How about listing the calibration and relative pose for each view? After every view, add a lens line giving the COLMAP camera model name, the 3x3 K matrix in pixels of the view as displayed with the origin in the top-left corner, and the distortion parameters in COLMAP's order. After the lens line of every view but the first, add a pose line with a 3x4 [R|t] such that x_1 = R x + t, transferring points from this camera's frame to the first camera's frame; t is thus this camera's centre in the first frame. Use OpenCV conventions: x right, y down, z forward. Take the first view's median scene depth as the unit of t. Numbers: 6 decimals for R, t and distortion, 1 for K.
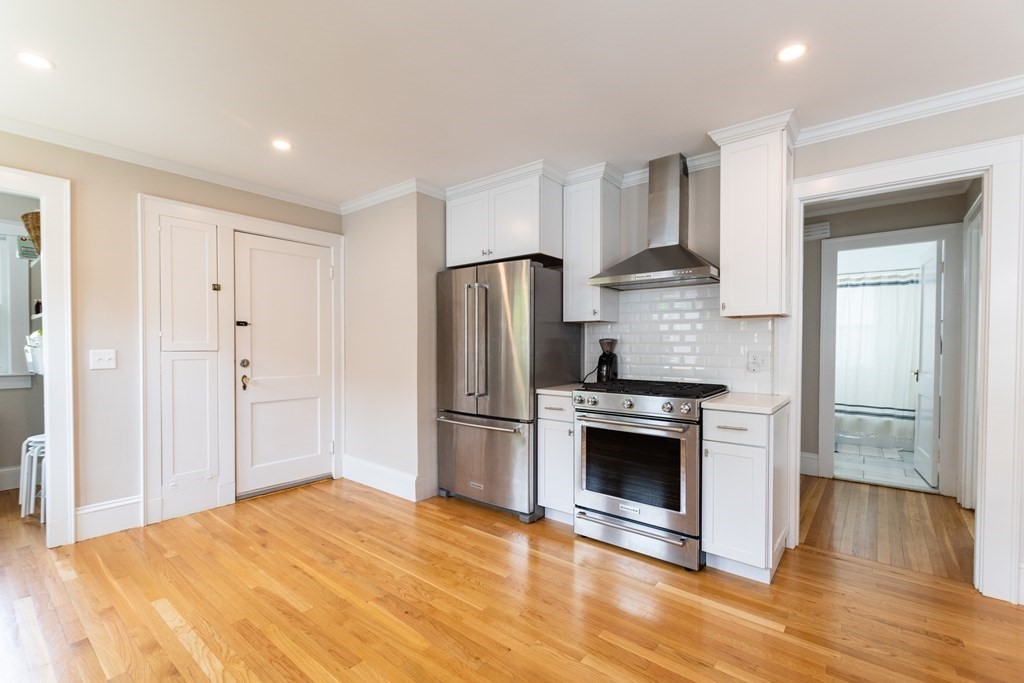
lens RADIAL K [[443.4, 0, 512.0], [0, 443.4, 349.2], [0, 0, 1]] dist [0.002500, 0.000050]
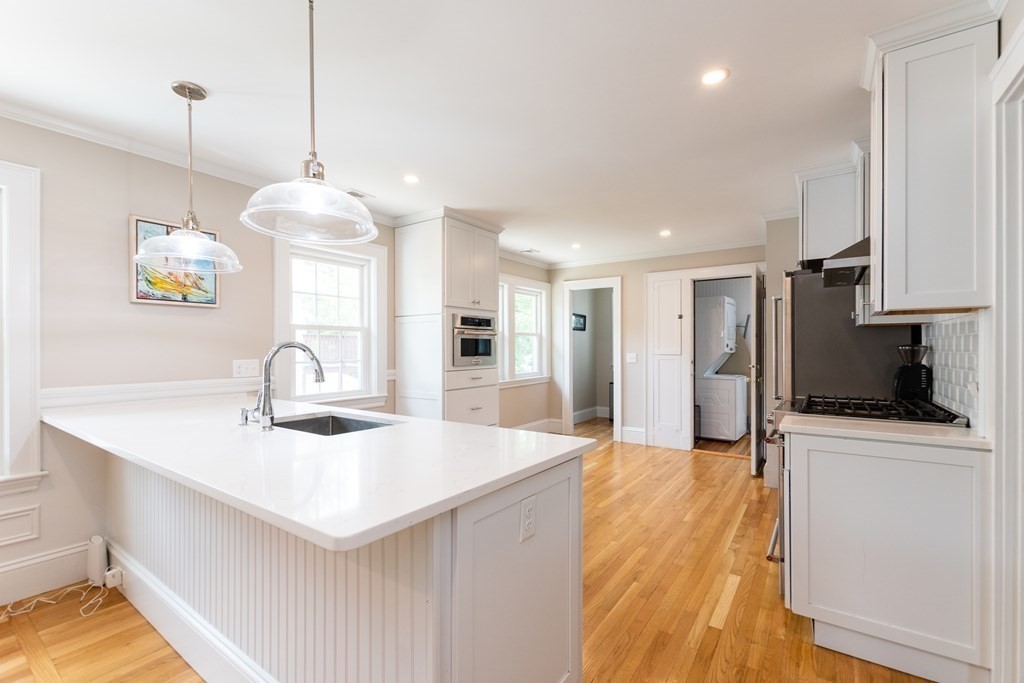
lens RADIAL K [[443.4, 0, 512.0], [0, 443.4, 349.2], [0, 0, 1]] dist [0.002500, 0.000050]
pose [[0.064635, -0.000123, -0.997909, 1.039177], [-0.013493, 0.999908, -0.000997, -0.007922], [0.997818, 0.013530, 0.064628, 0.291099]]
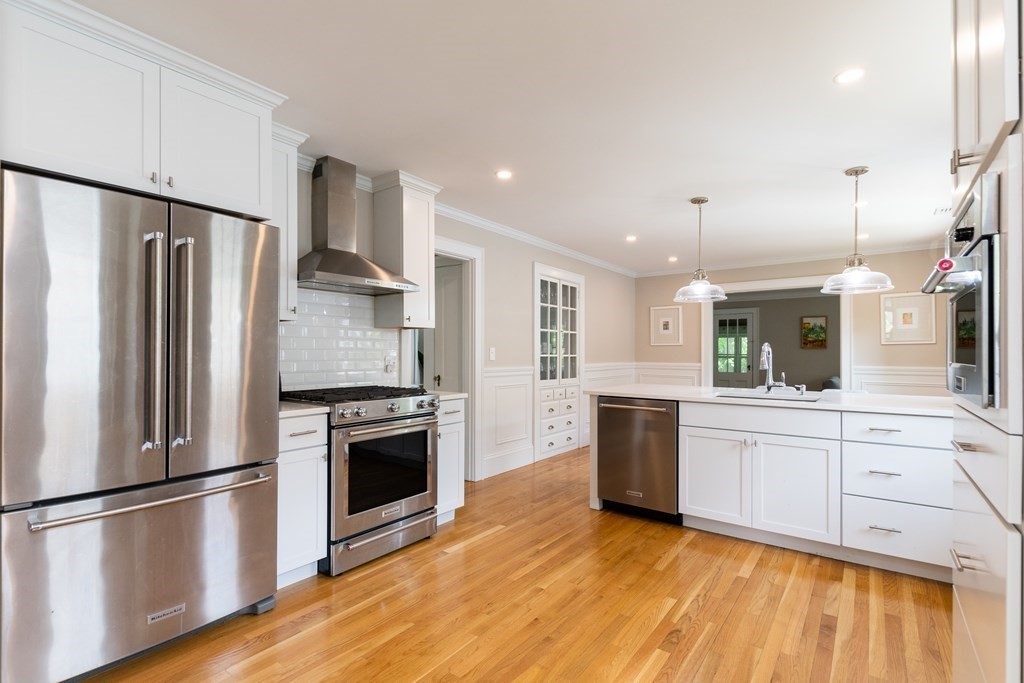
lens RADIAL K [[478.7, 0, 510.2], [0, 478.7, 351.4], [0, 0, 1]] dist [-0.000937, -0.000323]
pose [[-0.033082, 0.001864, 0.999451, -0.728262], [0.013268, 0.999911, -0.001425, -0.001202], [-0.999365, 0.013213, -0.033104, 0.657224]]
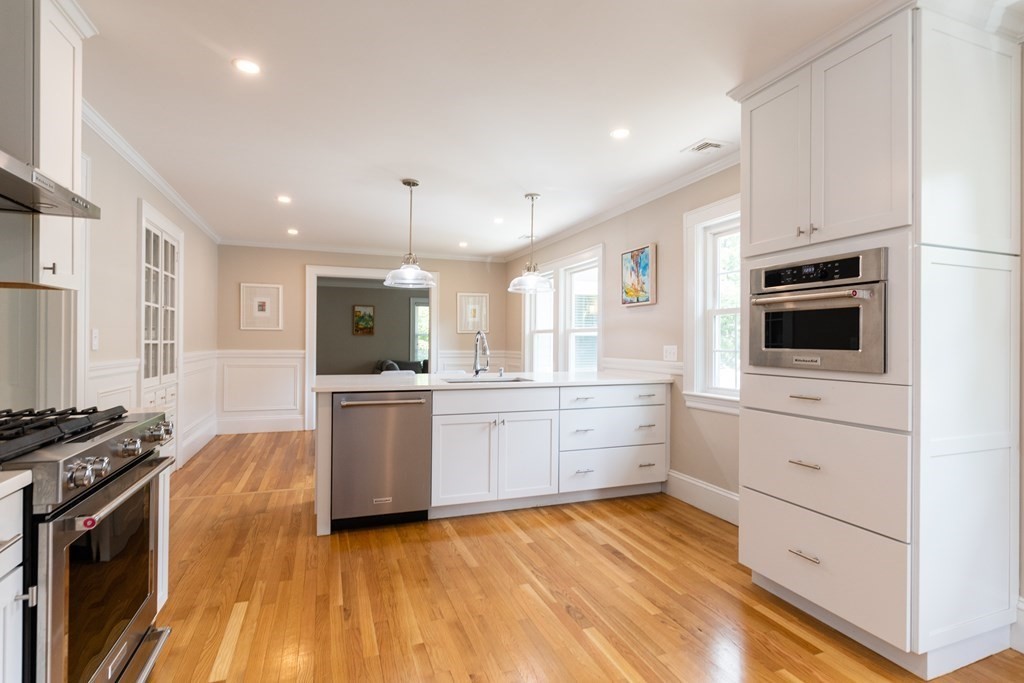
lens RADIAL K [[495.1, 0, 512.5], [0, 495.1, 338.5], [0, 0, 1]] dist [-0.000135, -0.000290]
pose [[-0.861675, -0.005427, 0.507432, -0.346525], [-0.000983, 0.999959, 0.009025, -0.007053], [-0.507460, 0.007278, -0.861645, 1.084061]]
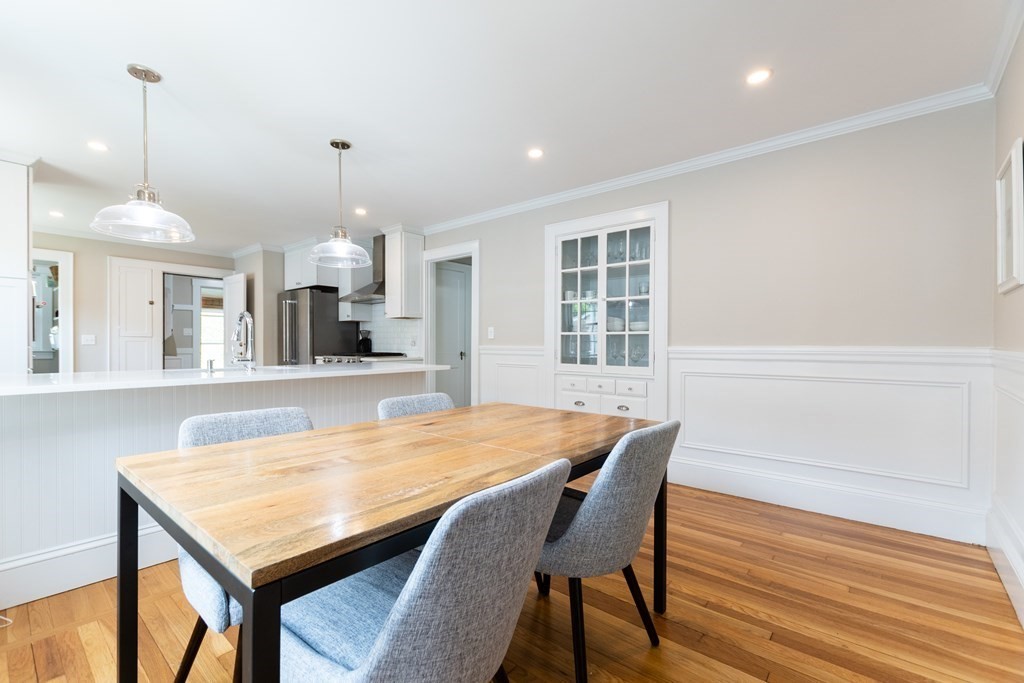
lens RADIAL K [[436.6, 0, 524.8], [0, 436.6, 347.5], [0, 0, 1]] dist [-0.010476, -0.000056]
pose [[0.999981, -0.000236, 0.006161, 0.958966], [0.000290, 0.999962, -0.008766, 0.069624], [-0.006158, 0.008768, 0.999943, -0.887275]]
